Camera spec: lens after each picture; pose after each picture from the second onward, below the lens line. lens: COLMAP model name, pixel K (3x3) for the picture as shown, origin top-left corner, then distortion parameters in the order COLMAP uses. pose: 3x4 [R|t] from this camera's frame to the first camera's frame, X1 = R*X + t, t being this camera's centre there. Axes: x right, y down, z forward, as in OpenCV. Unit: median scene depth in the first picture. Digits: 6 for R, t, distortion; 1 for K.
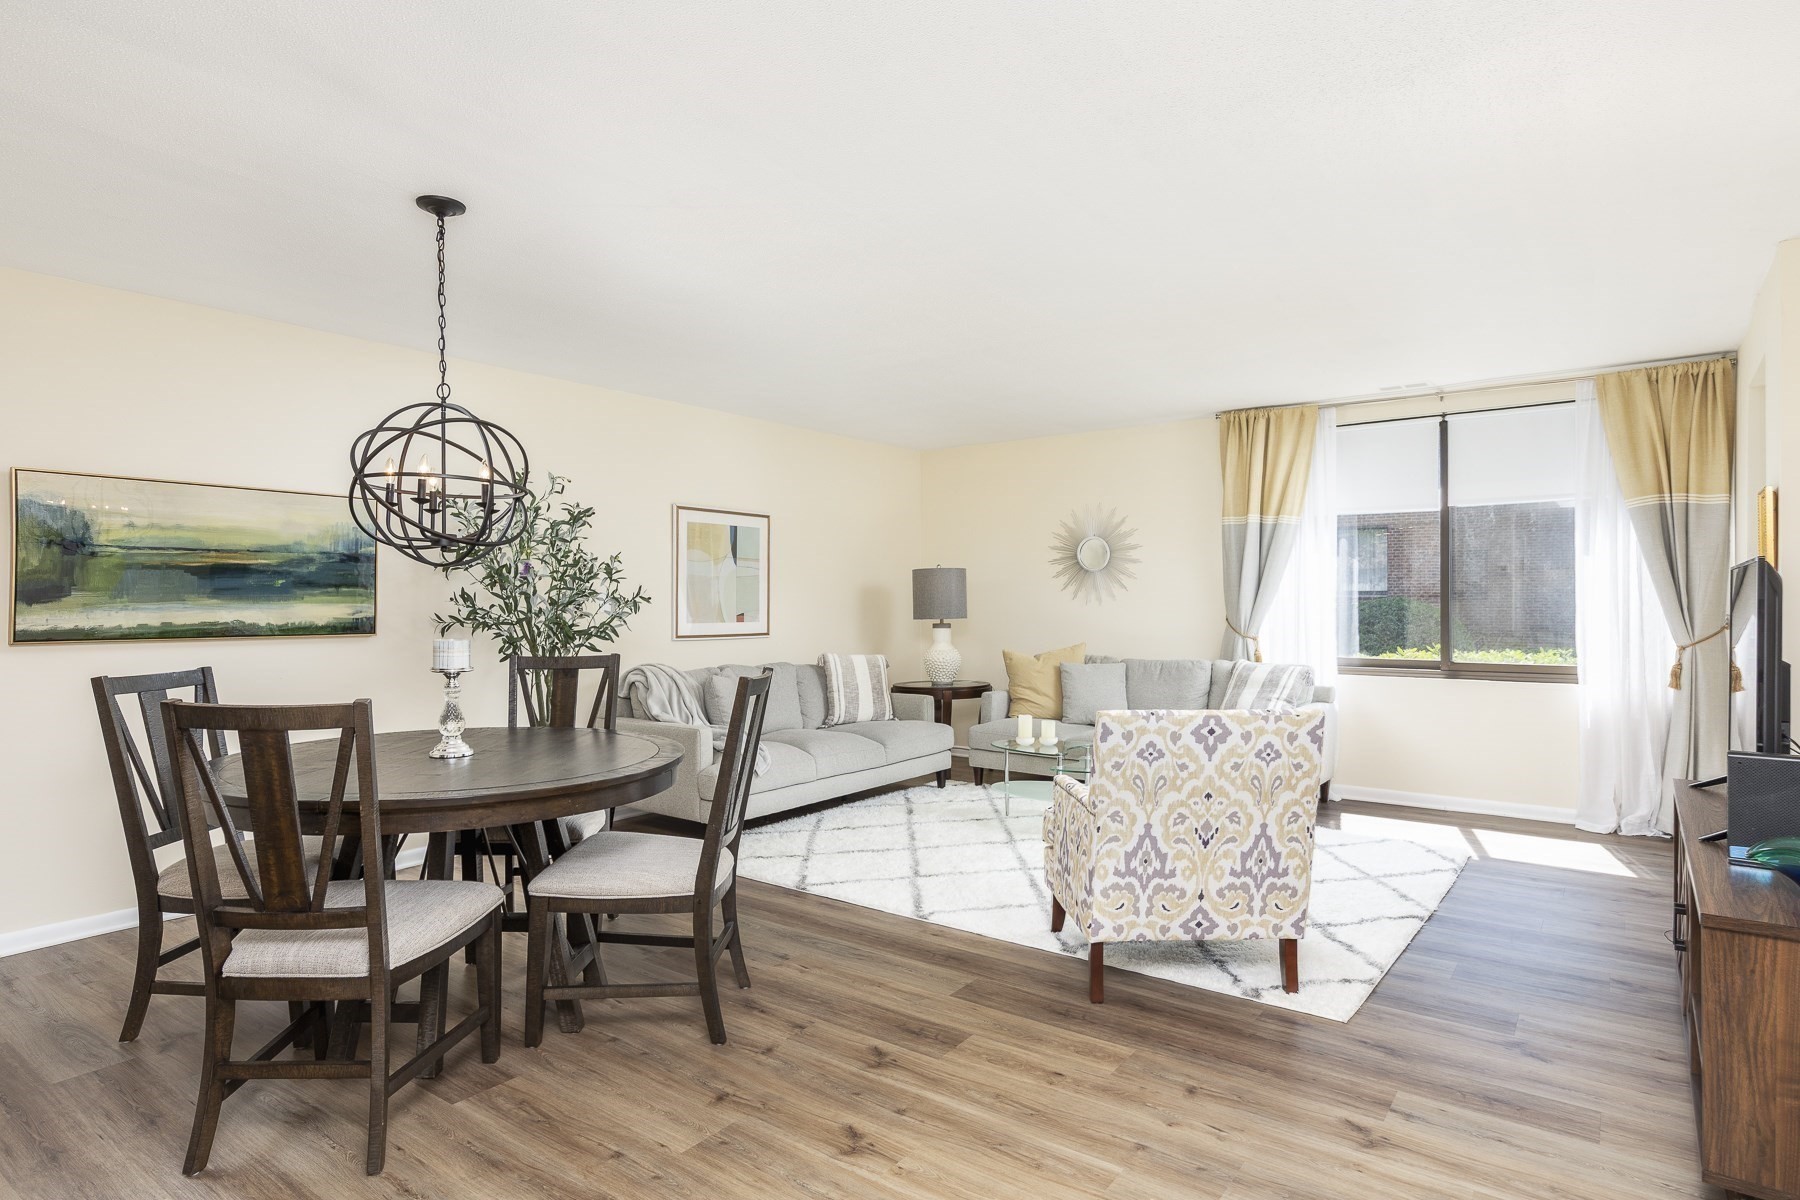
lens RADIAL K [[1036.9, 0, 869.2], [0, 1036.9, 599.9], [0, 0, 1]] dist [0.000275, -0.001157]
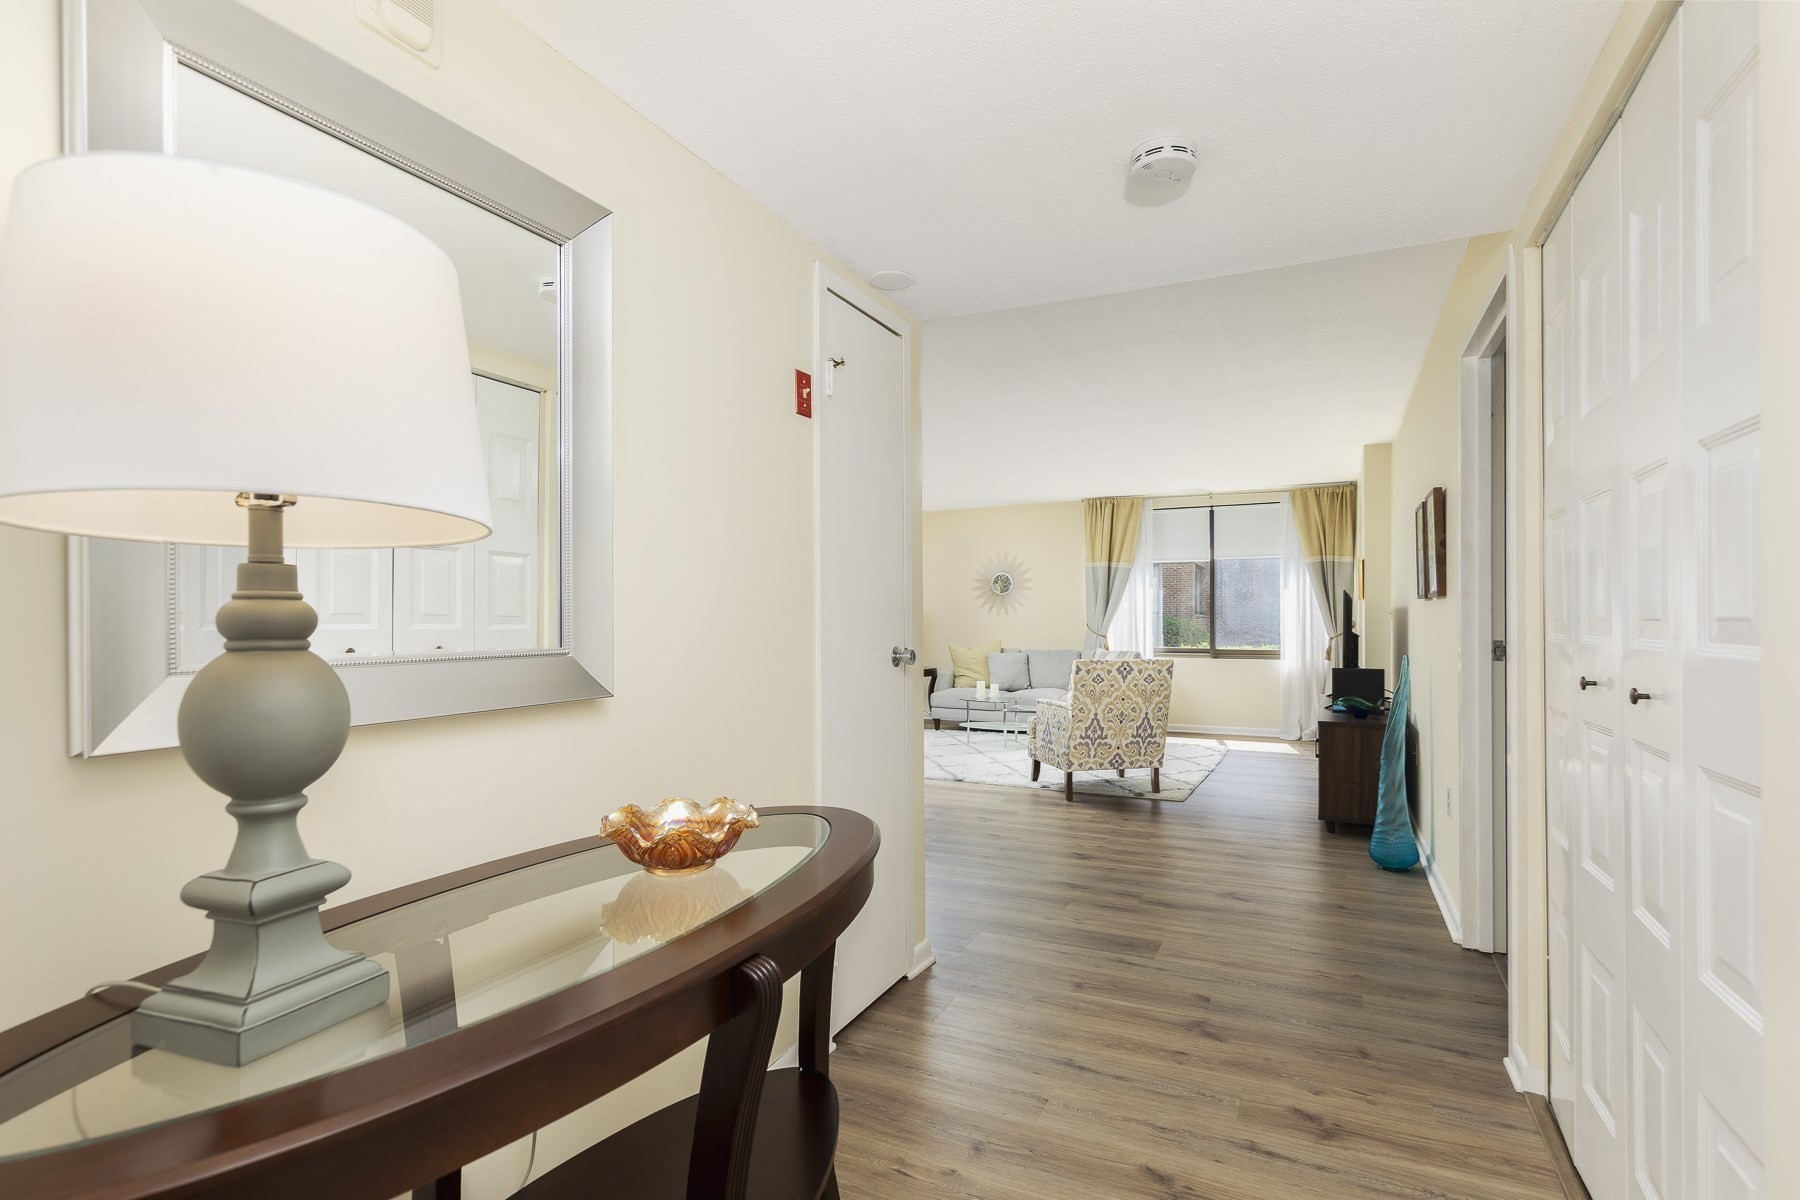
lens RADIAL K [[864.6, 0, 896.2], [0, 864.6, 610.0], [0, 0, 1]] dist [0.009167, -0.003775]
pose [[0.984138, 0.006053, 0.177299, -0.329782], [-0.004280, 0.999937, -0.010379, 0.017863], [-0.177350, 0.009456, 0.984102, -0.495440]]
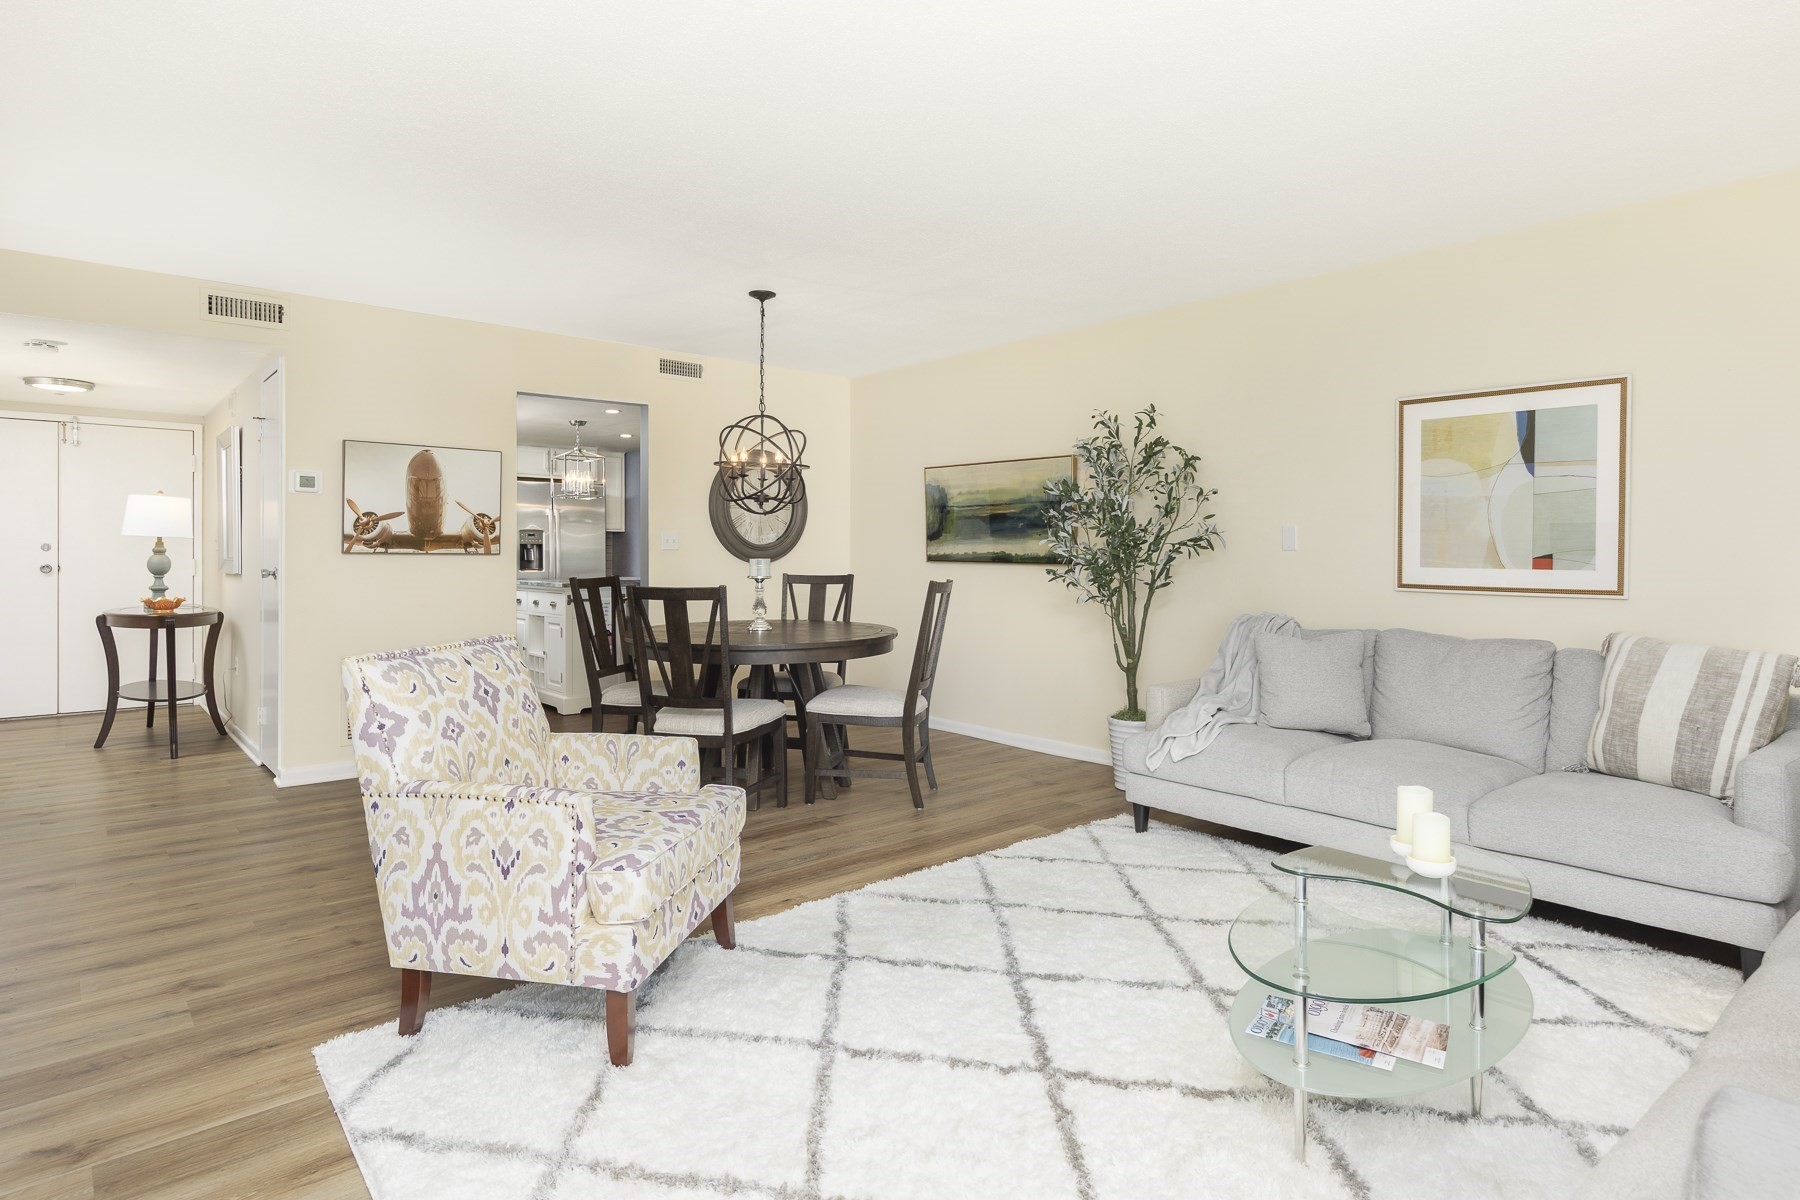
lens RADIAL K [[1036.9, 0, 941.7], [0, 1036.9, 550.9], [0, 0, 1]] dist [0.000275, -0.001157]
pose [[-0.228845, -0.000533, -0.973463, 0.835237], [-0.002039, 0.999998, -0.000068, 0.018993], [0.973461, 0.001969, -0.228846, 1.228201]]
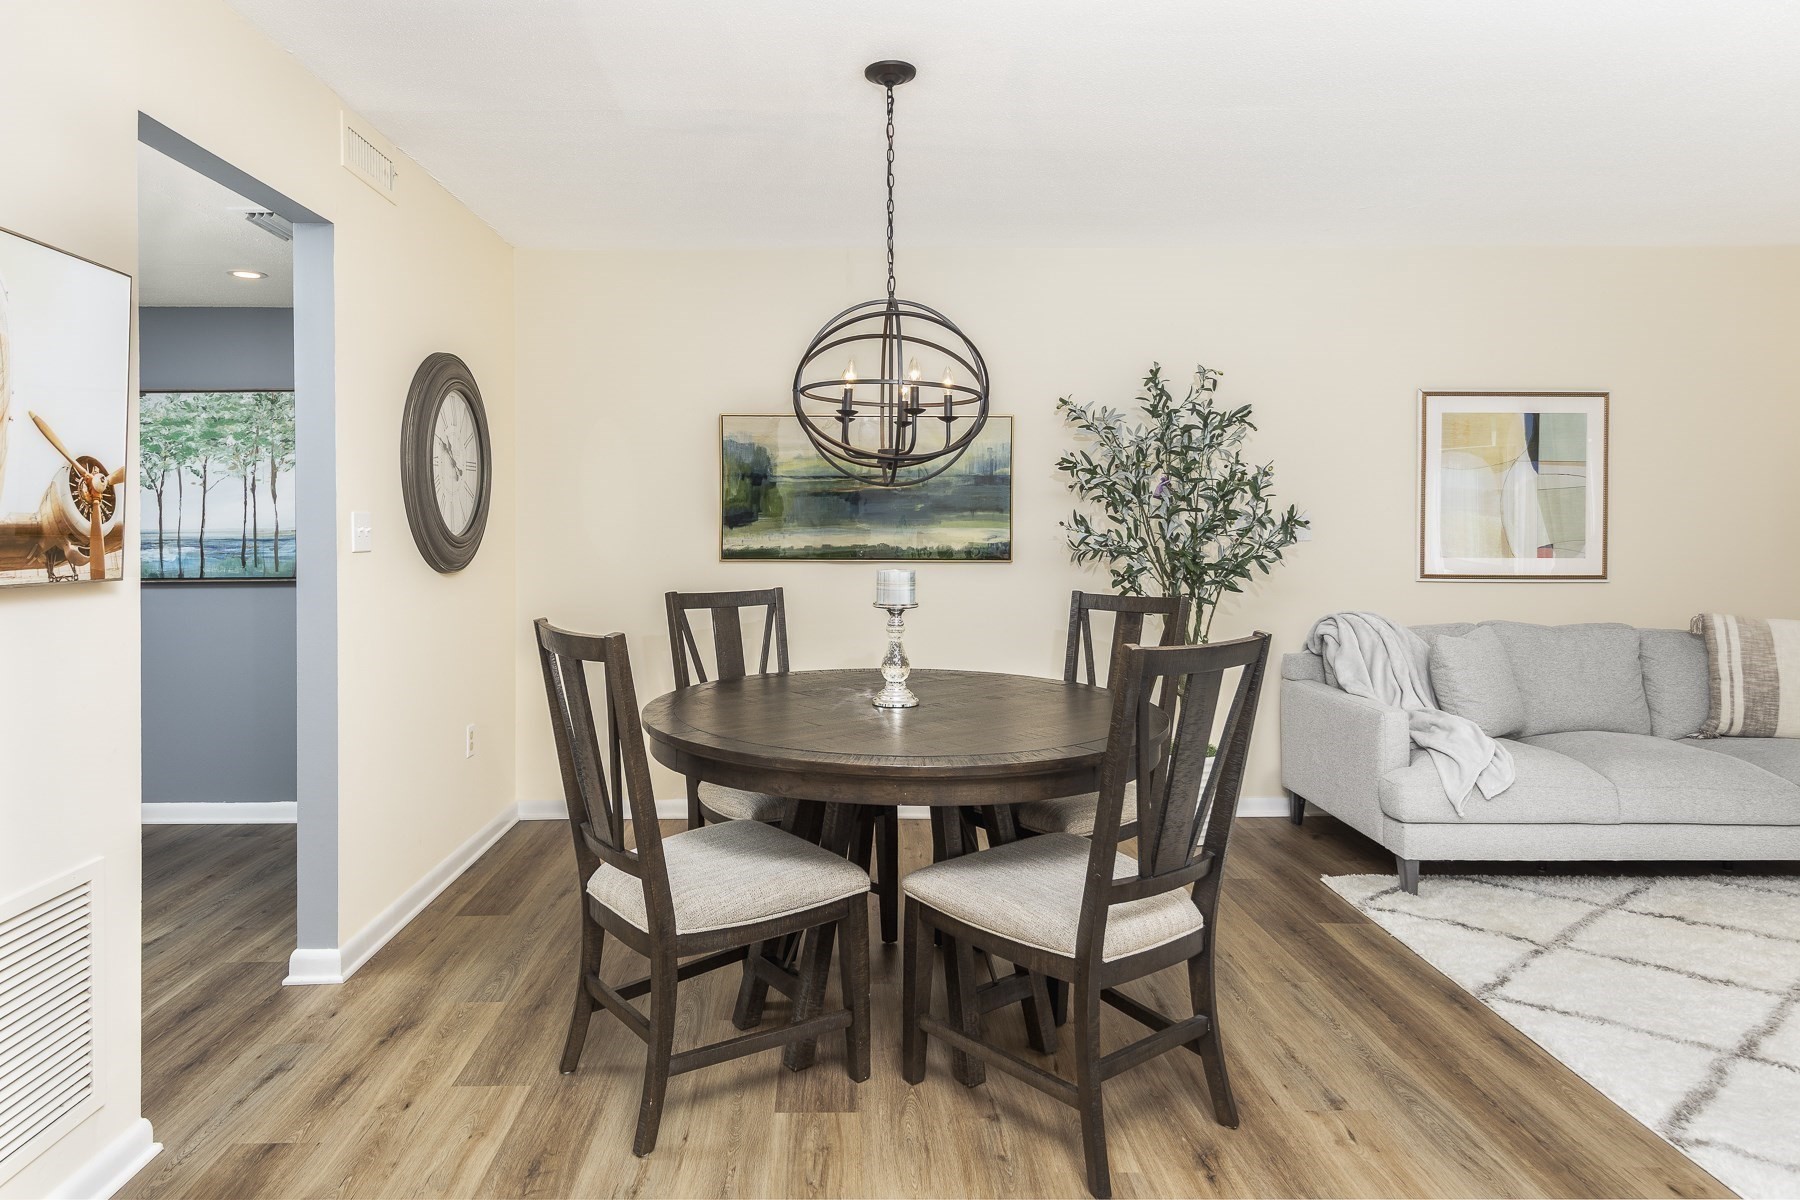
lens RADIAL K [[1036.9, 0, 934.8], [0, 1036.9, 531.4], [0, 0, 1]] dist [0.000275, -0.001157]
pose [[0.593771, 0.005570, -0.804615, 0.237110], [-0.000186, 0.999977, 0.006785, 0.000183], [0.804634, -0.003879, 0.593759, 0.389639]]
